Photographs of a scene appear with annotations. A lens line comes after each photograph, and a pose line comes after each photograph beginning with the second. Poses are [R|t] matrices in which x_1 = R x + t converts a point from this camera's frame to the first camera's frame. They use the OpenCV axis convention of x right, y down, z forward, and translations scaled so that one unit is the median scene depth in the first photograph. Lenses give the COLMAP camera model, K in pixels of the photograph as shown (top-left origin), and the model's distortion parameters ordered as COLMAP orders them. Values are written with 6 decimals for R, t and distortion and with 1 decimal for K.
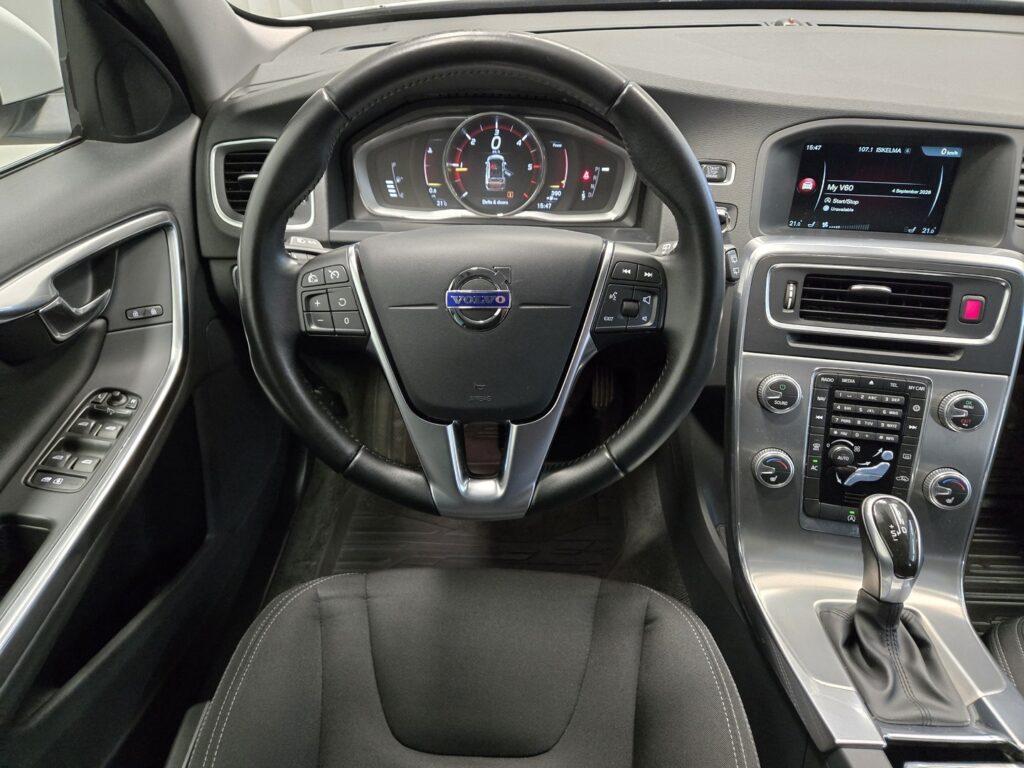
lens RADIAL K [[710.4, 0, 504.0], [0, 710.4, 379.9], [0, 0, 1]] dist [0.056924, -0.032534]
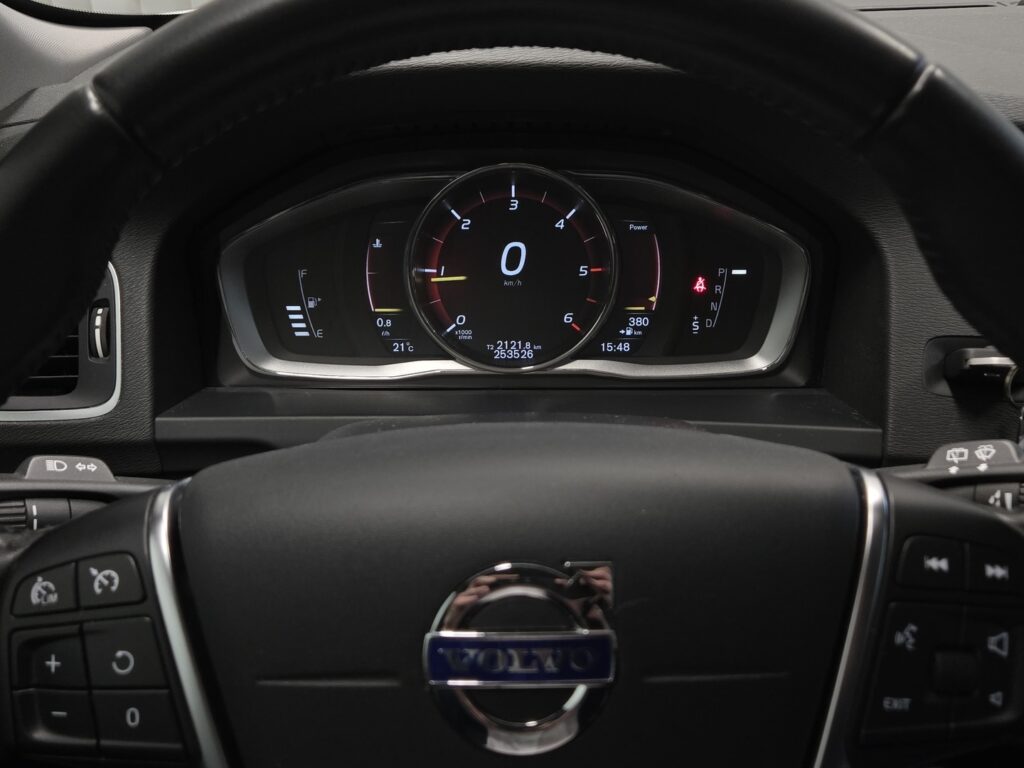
lens RADIAL K [[1095.6, 0, 515.9], [0, 1095.6, 393.1], [0, 0, 1]] dist [0.057042, 0.000000]
pose [[0.999521, -0.026204, 0.016453, -0.028564], [0.028621, 0.985052, -0.169860, -0.107638], [-0.011756, 0.170250, 0.985331, 0.330891]]
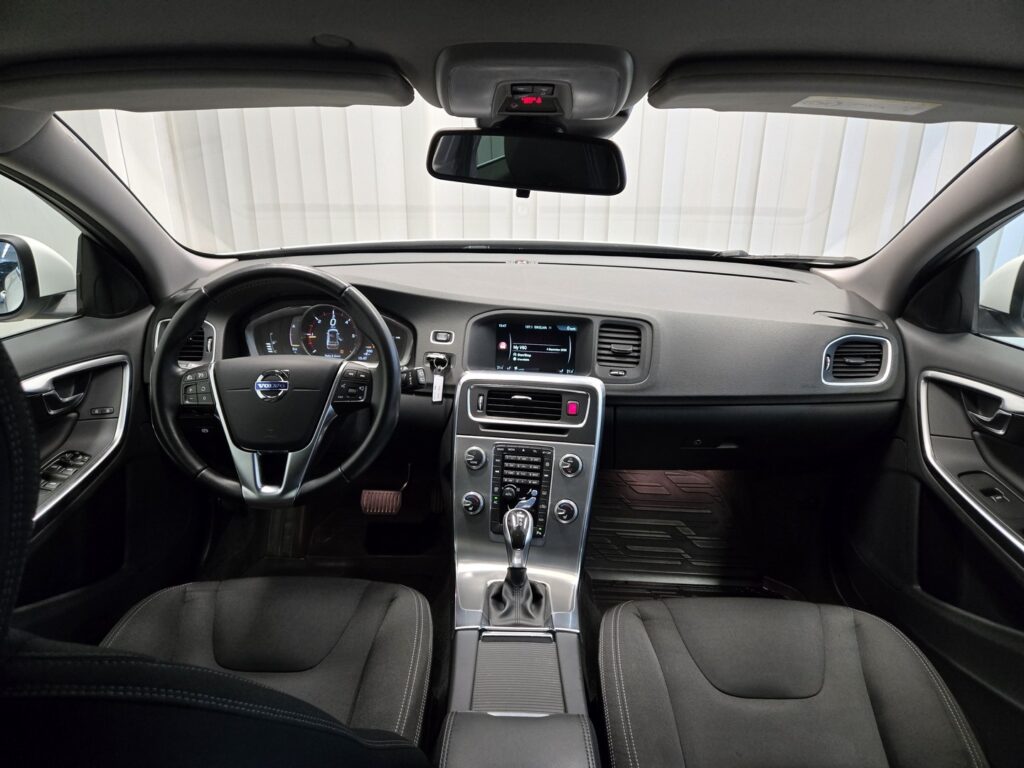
lens RADIAL K [[688.5, 0, 509.9], [0, 688.5, 385.2], [0, 0, 1]] dist [0.030690, -0.005421]
pose [[0.999306, 0.006755, 0.036638, 0.409571], [0.003349, 0.963160, -0.268908, 0.297404], [-0.037105, 0.268844, 0.962469, -0.644643]]
